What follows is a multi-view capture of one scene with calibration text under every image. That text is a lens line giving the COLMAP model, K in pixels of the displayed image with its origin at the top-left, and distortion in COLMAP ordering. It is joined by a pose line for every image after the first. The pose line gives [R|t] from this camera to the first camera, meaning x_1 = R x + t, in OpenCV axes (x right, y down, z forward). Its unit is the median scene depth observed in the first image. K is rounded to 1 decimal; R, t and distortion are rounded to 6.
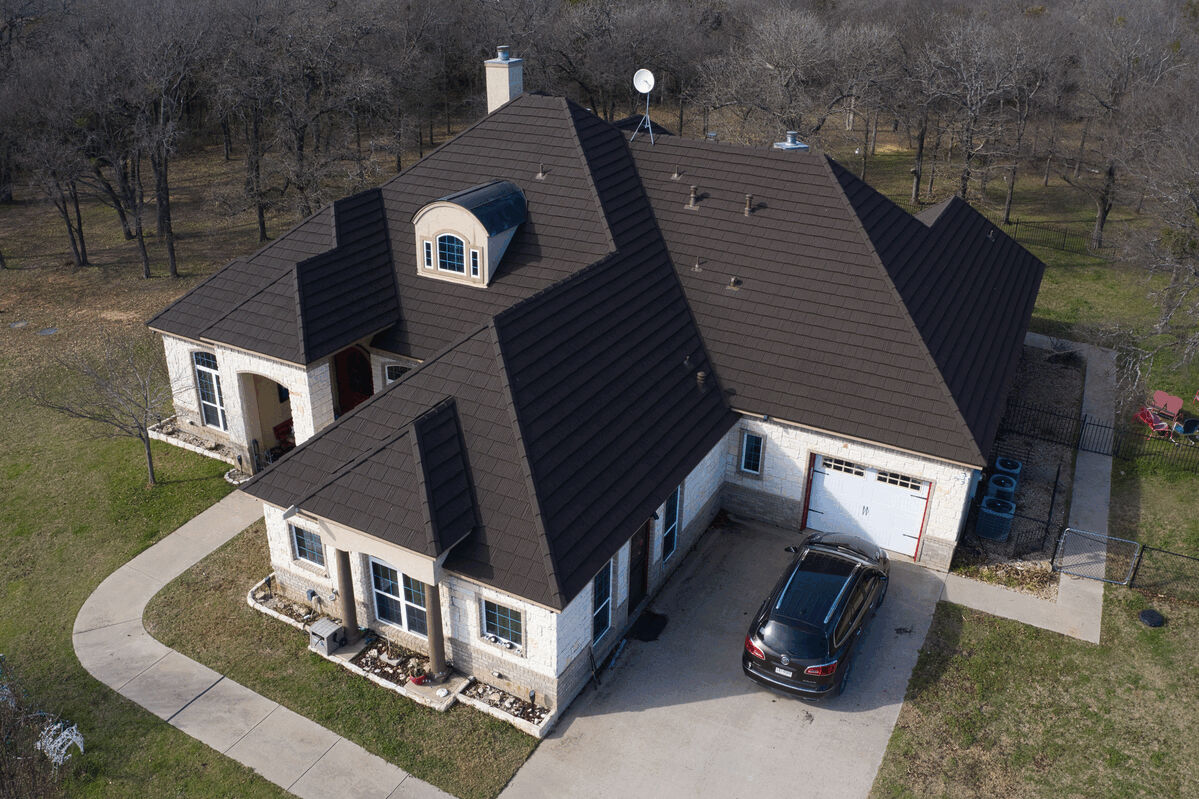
lens RADIAL K [[949.9, 0, 596.2], [0, 949.9, 392.4], [0, 0, 1]] dist [-0.179027, -0.002806]
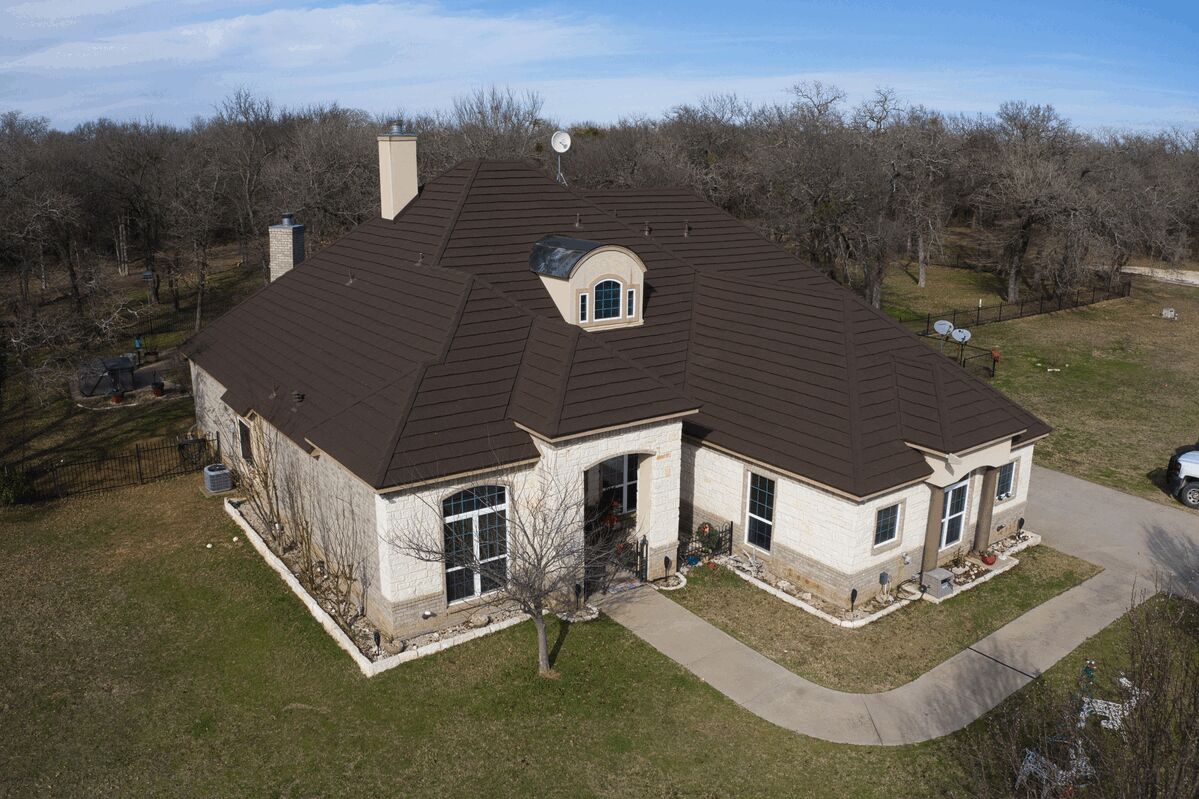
lens RADIAL K [[949.9, 0, 596.2], [0, 949.9, 392.4], [0, 0, 1]] dist [-0.179027, -0.002806]
pose [[0.449312, -0.243085, 0.859668, -1.030886], [0.387058, 0.920235, 0.057913, -0.121043], [-0.805174, 0.306721, 0.507561, 0.543405]]
